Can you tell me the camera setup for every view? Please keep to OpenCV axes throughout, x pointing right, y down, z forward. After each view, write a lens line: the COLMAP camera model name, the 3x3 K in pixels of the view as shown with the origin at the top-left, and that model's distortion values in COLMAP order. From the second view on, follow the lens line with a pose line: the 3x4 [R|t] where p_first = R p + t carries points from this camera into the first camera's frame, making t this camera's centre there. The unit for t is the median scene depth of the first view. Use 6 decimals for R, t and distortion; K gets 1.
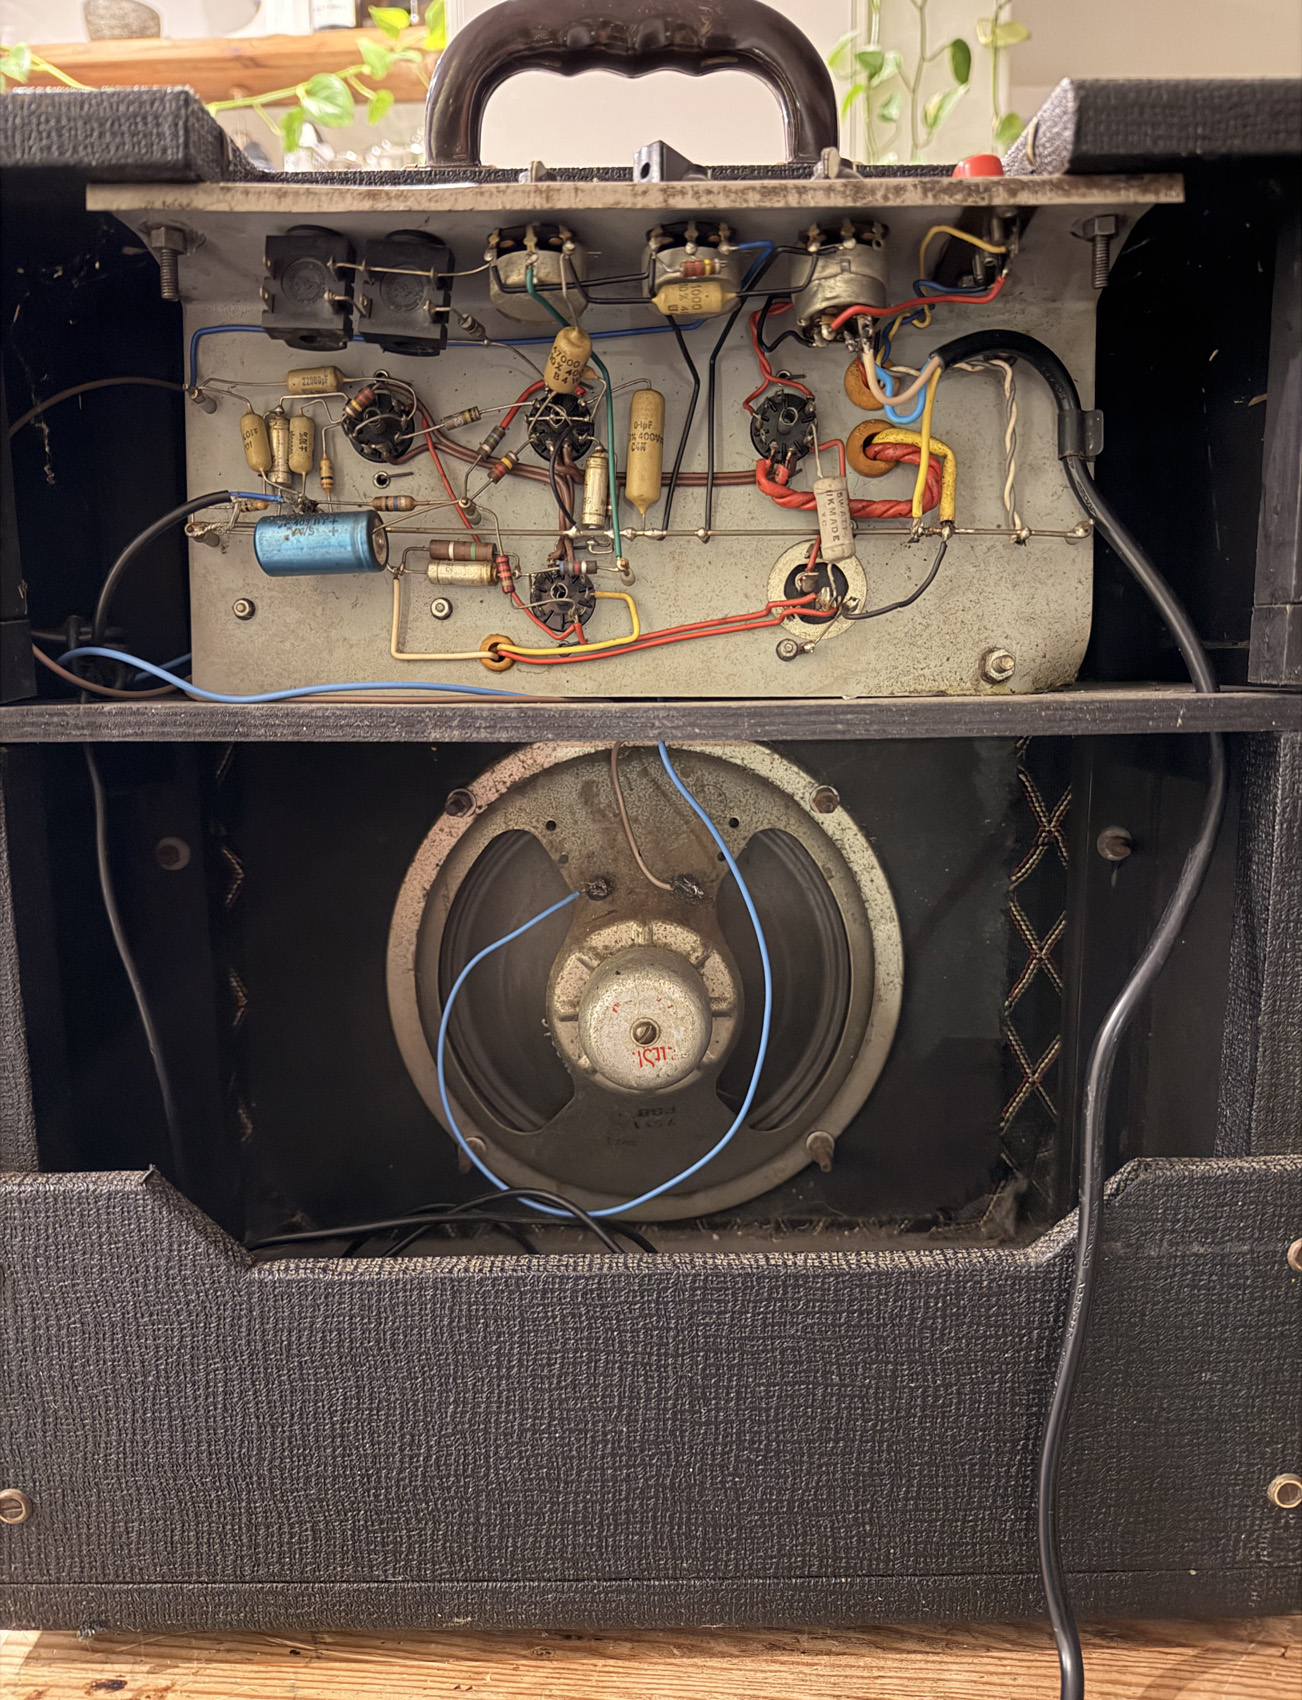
lens RADIAL K [[1212.0, 0, 651.0], [0, 1212.0, 850.0], [0, 0, 1]] dist [0.000305, -0.020870]
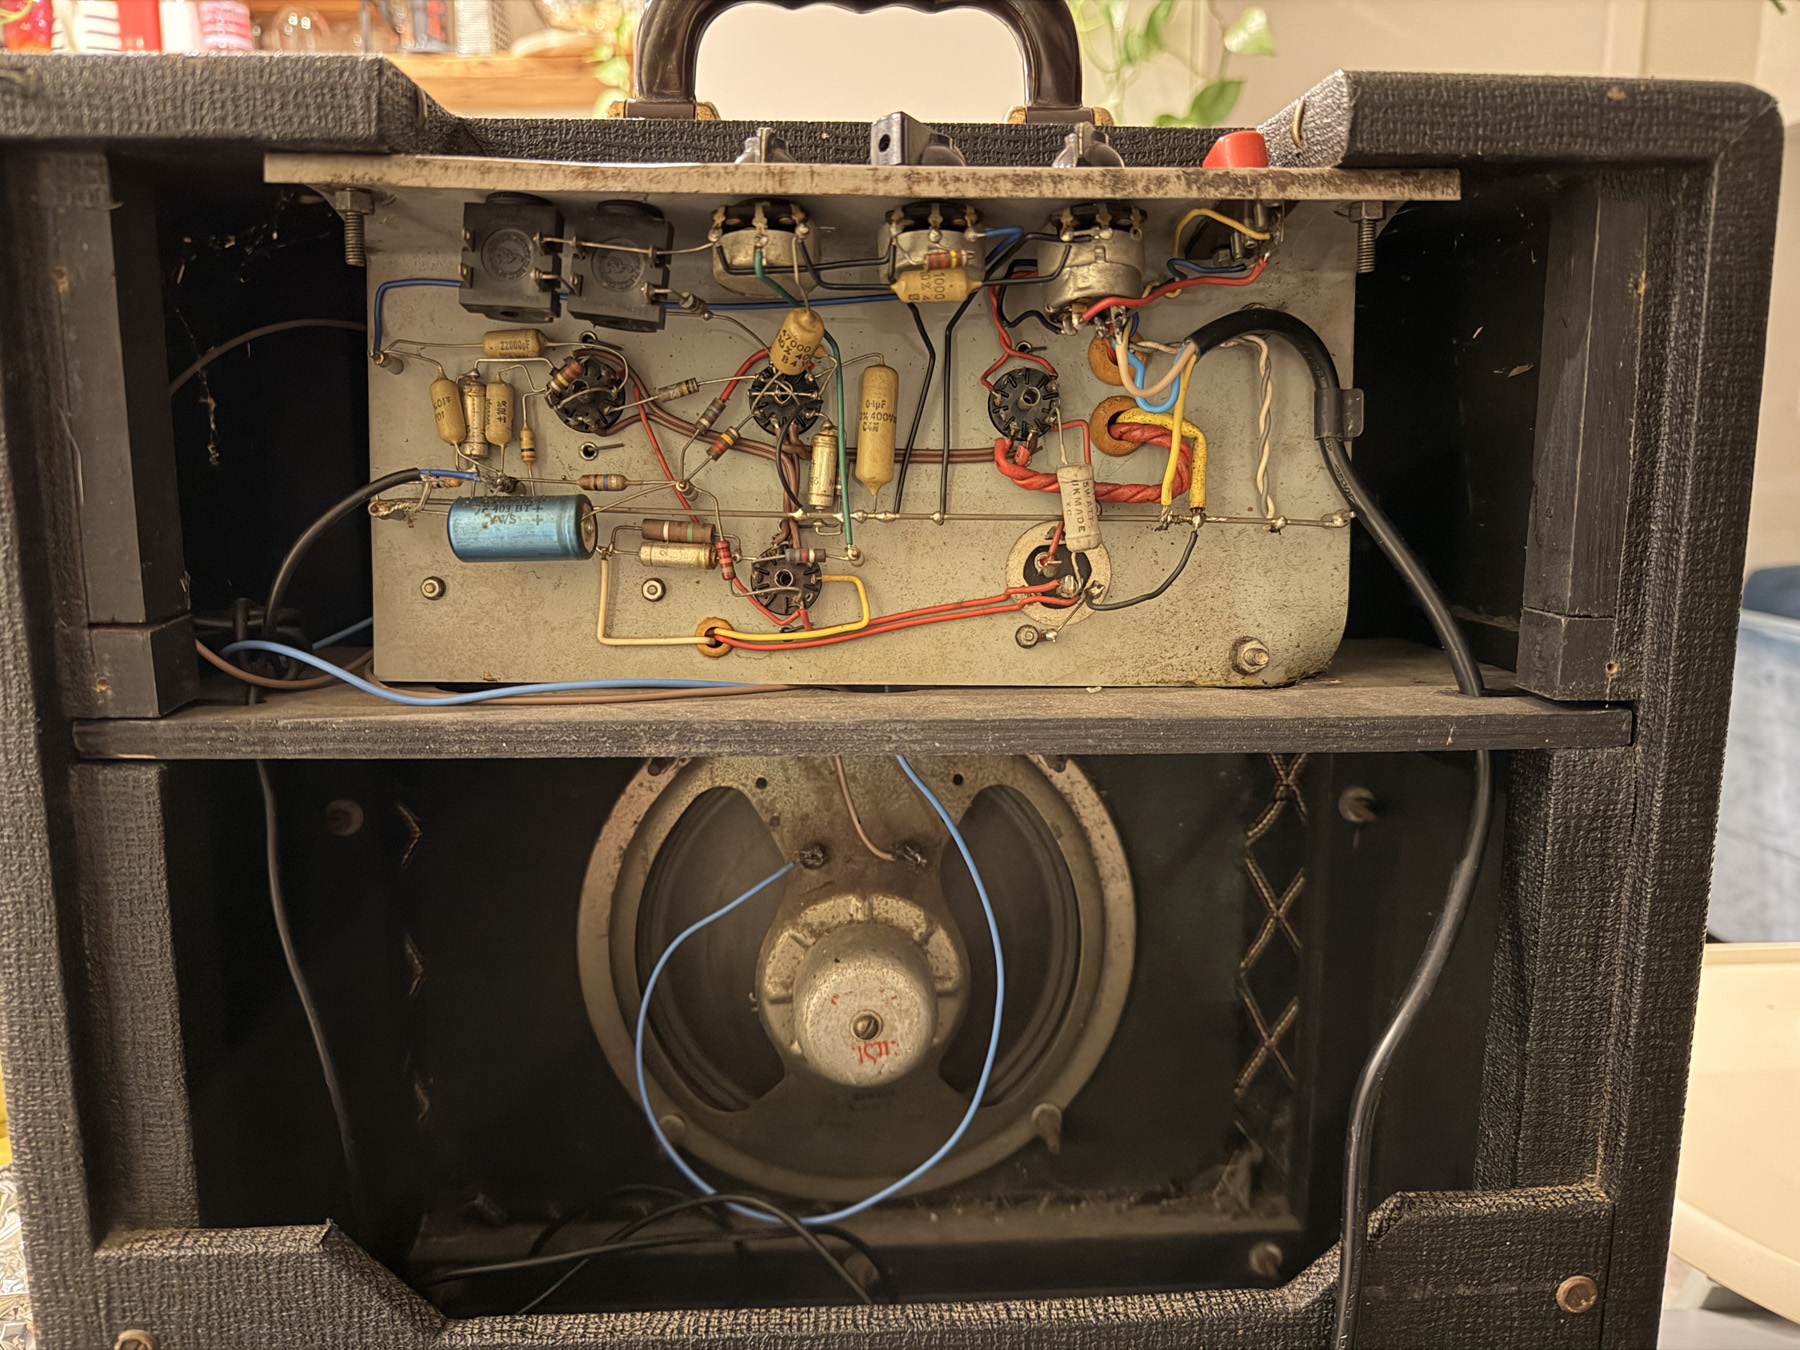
lens RADIAL K [[1261.2, 0, 900.0], [0, 1261.2, 675.0], [0, 0, 1]] dist [0.022004, -0.064694]
pose [[0.998723, 0.004078, 0.050366, -0.036750], [-0.003662, 0.999959, -0.008337, -0.138489], [-0.050398, 0.008142, 0.998696, 0.039503]]
